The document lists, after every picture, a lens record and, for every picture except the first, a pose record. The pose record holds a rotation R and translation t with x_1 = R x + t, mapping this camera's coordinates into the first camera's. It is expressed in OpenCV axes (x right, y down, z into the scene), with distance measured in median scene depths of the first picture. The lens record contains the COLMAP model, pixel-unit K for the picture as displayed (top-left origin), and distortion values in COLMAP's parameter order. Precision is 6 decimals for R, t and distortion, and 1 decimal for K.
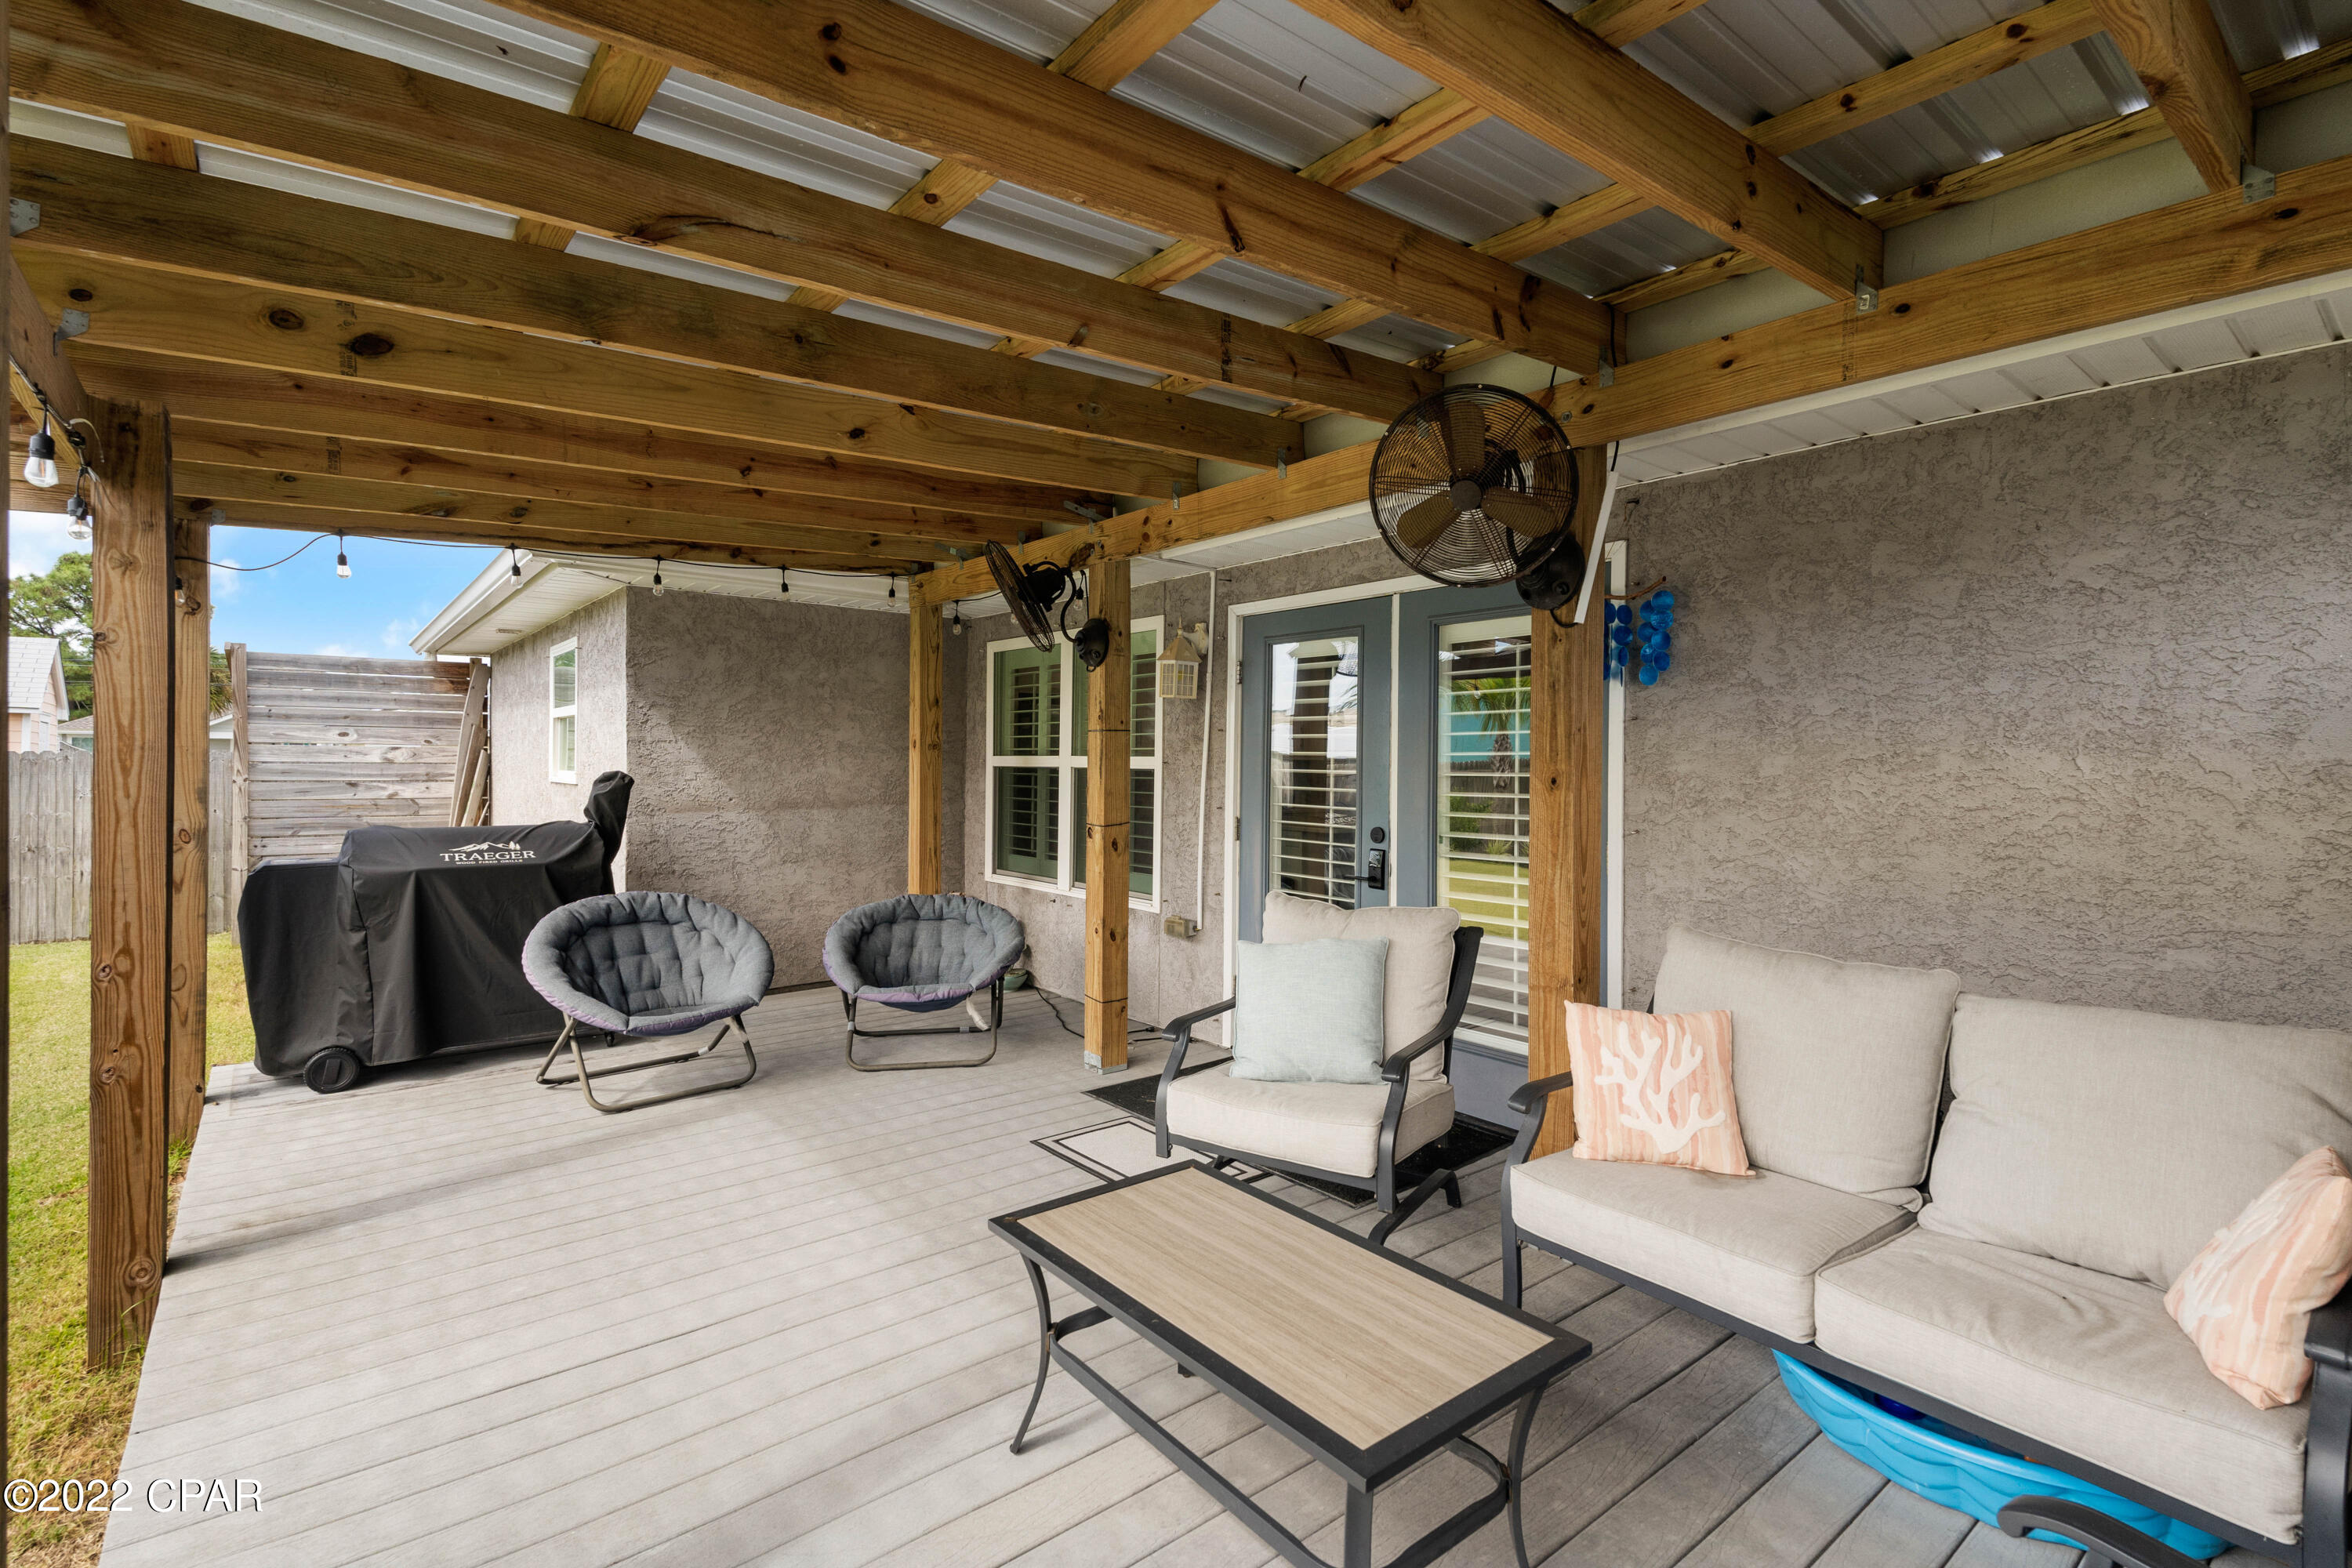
lens RADIAL K [[1045.0, 0, 1178.4], [0, 1045.0, 753.3], [0, 0, 1]] dist [0.003930, -0.000208]
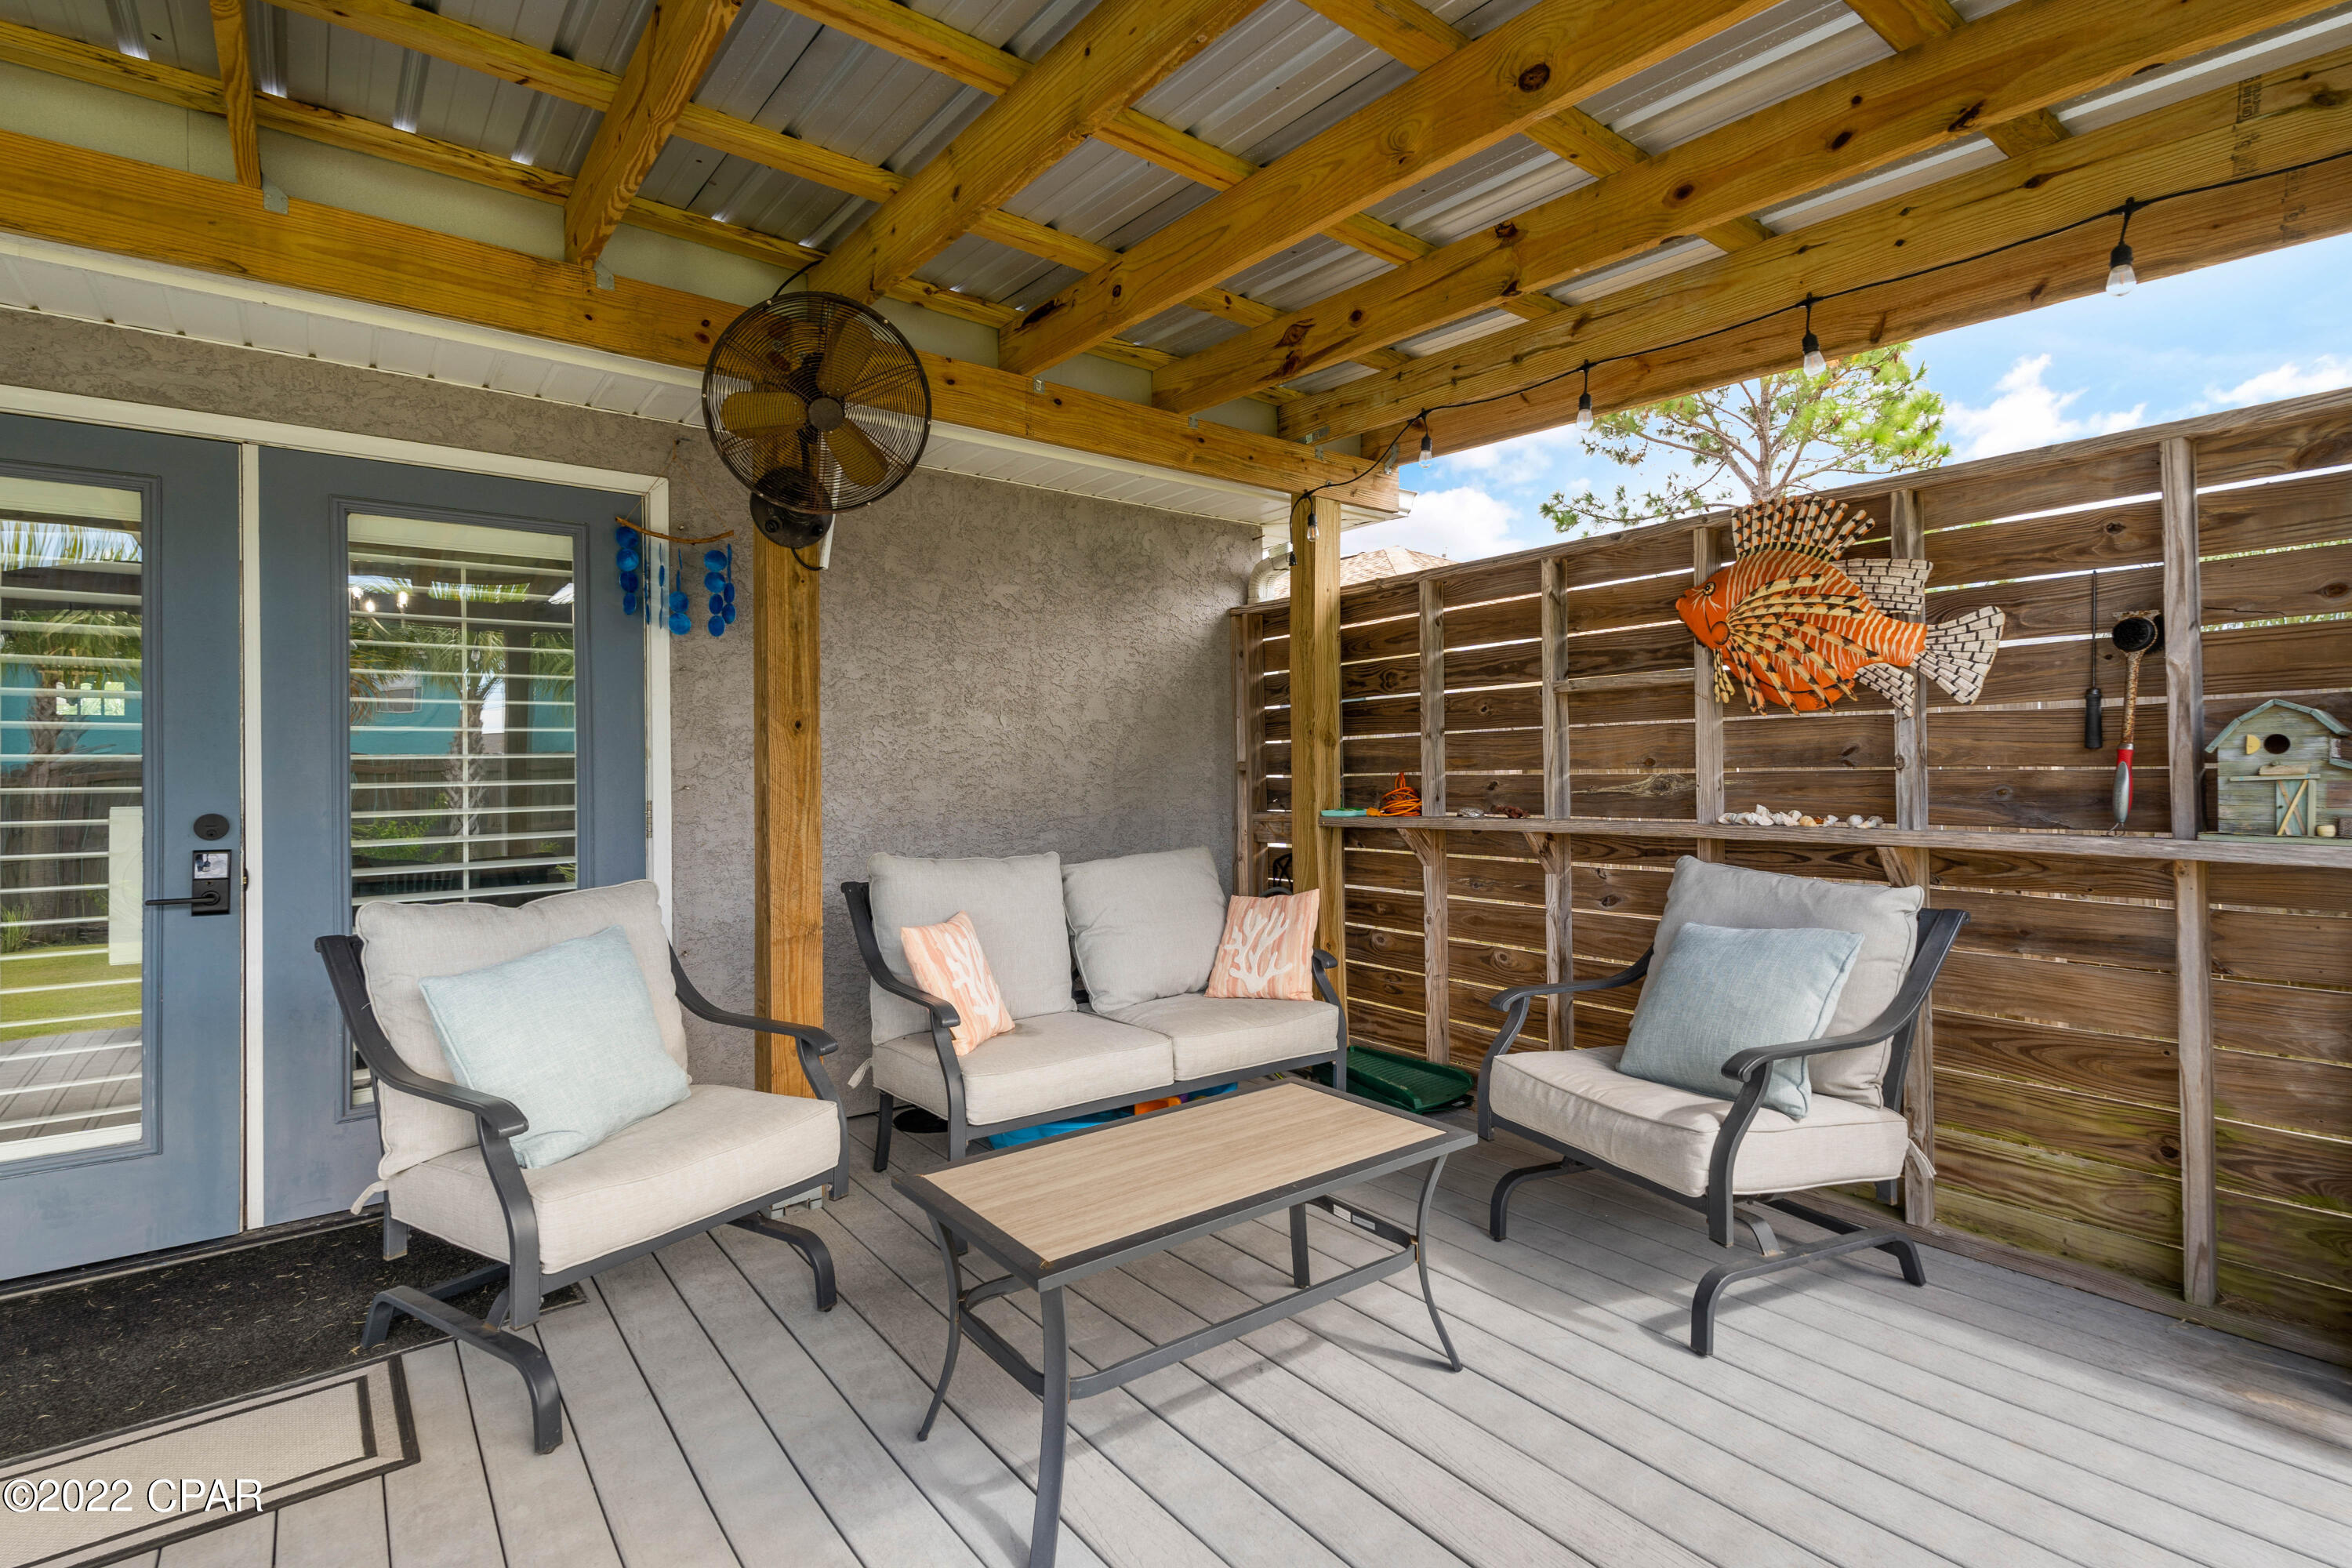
lens RADIAL K [[1058.4, 0, 1189.5], [0, 1058.4, 763.2], [0, 0, 1]] dist [0.023835, -0.015835]
pose [[0.042931, -0.005330, 0.999064, -0.612145], [0.003687, 0.999980, 0.005176, 0.058541], [-0.999071, 0.003462, 0.042950, 0.588372]]
